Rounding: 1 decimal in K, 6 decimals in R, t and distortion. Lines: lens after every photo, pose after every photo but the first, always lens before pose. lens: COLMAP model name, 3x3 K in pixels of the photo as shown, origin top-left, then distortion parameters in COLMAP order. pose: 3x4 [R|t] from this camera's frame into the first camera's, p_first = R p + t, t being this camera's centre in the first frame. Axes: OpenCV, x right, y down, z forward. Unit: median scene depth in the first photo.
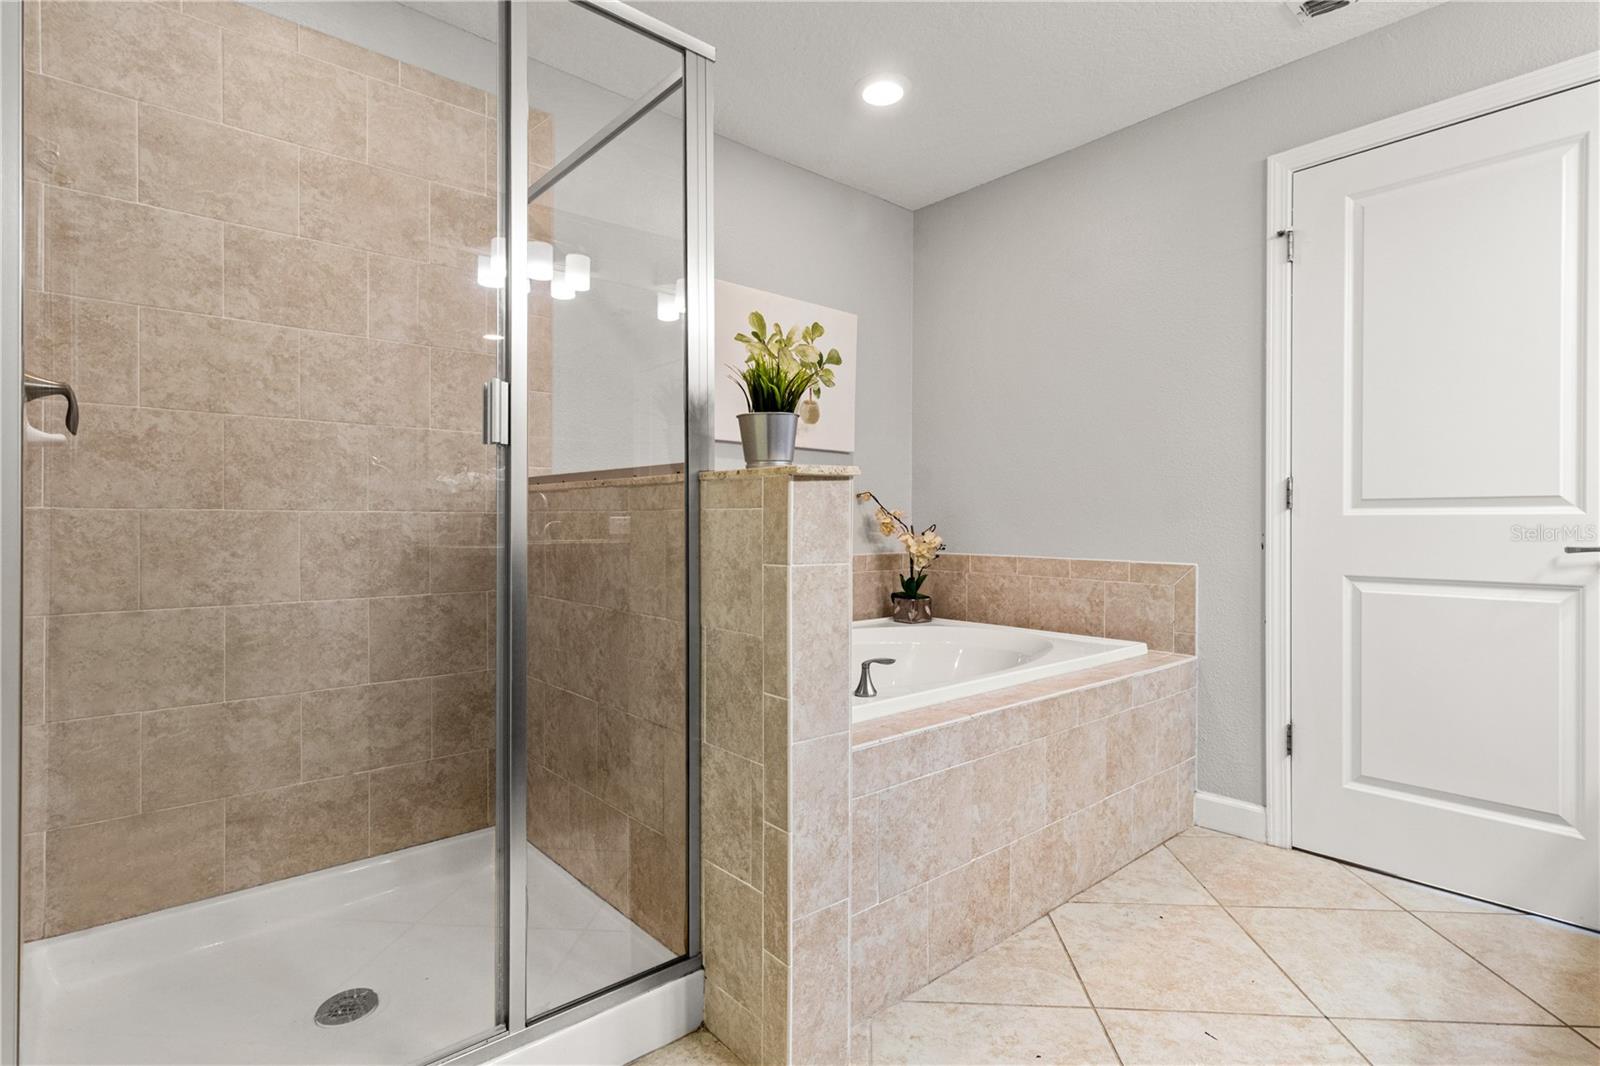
lens RADIAL K [[789.7, 0, 800.0], [0, 789.7, 533.0], [0, 0, 1]] dist [-0.001425, 0.000707]
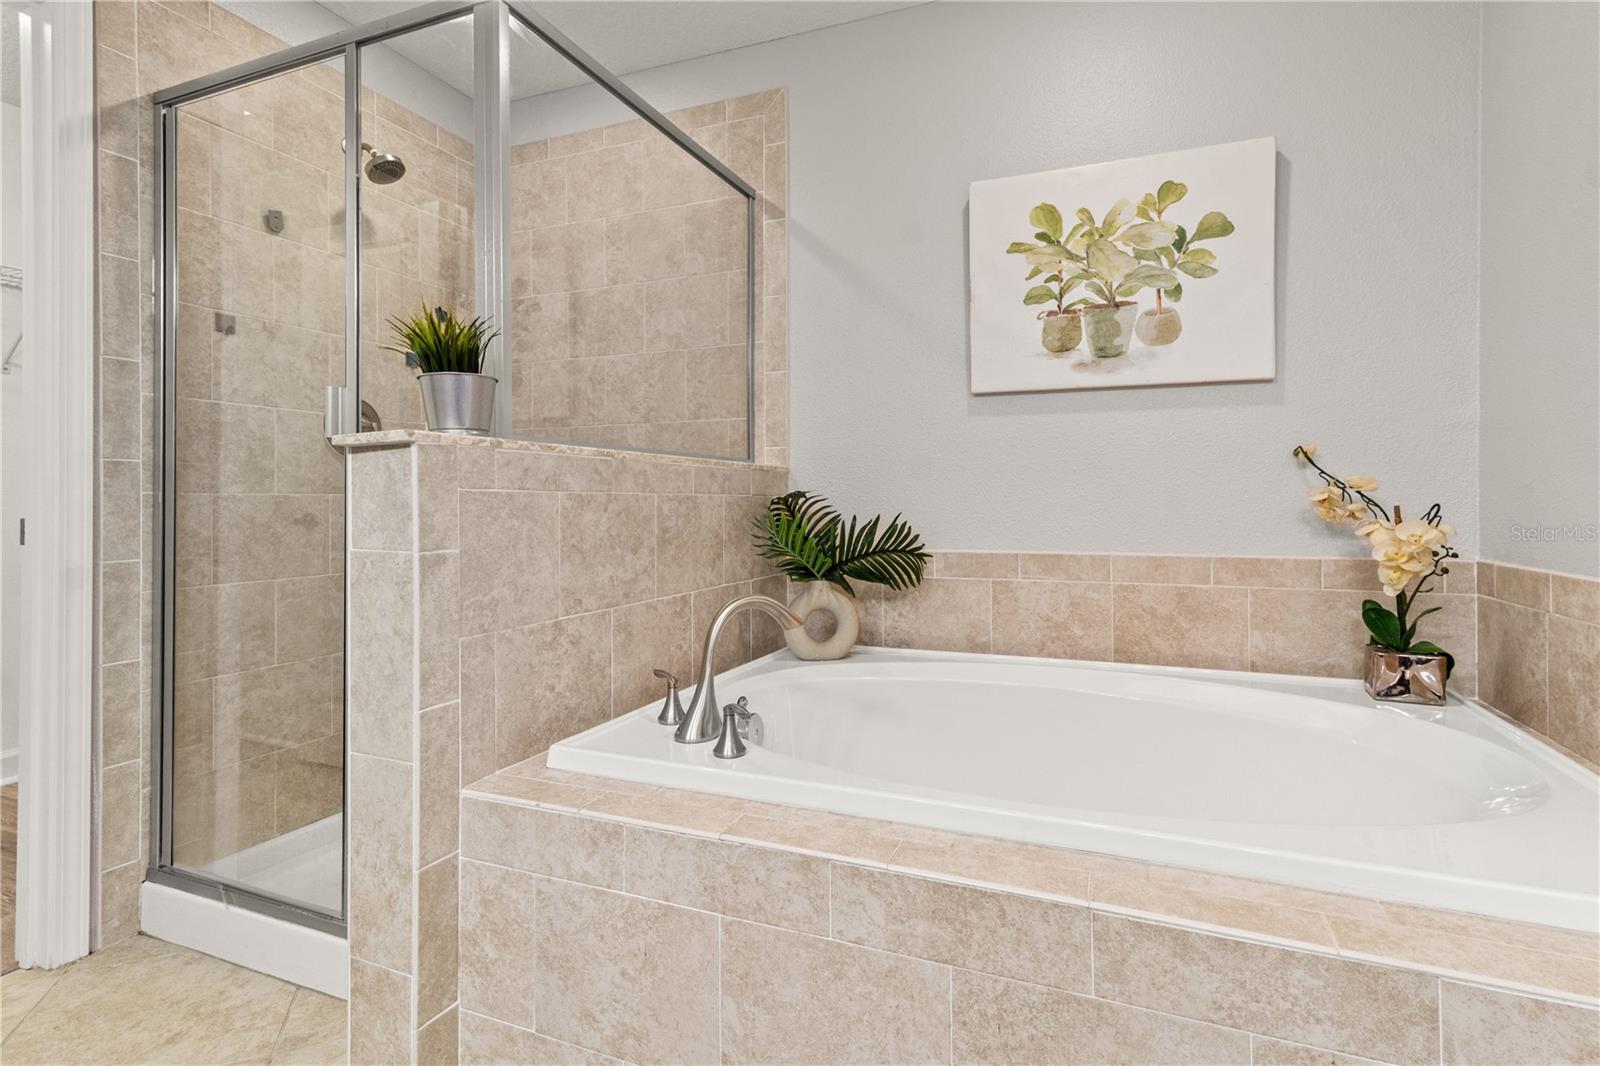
lens RADIAL K [[772.3, 0, 810.8], [0, 772.3, 509.6], [0, 0, 1]] dist [0.003043, 0.002896]
pose [[0.451899, 0.004012, -0.892060, 0.611049], [-0.009466, 0.999955, -0.000299, -0.005103], [0.892019, 0.008580, 0.451916, 0.656467]]
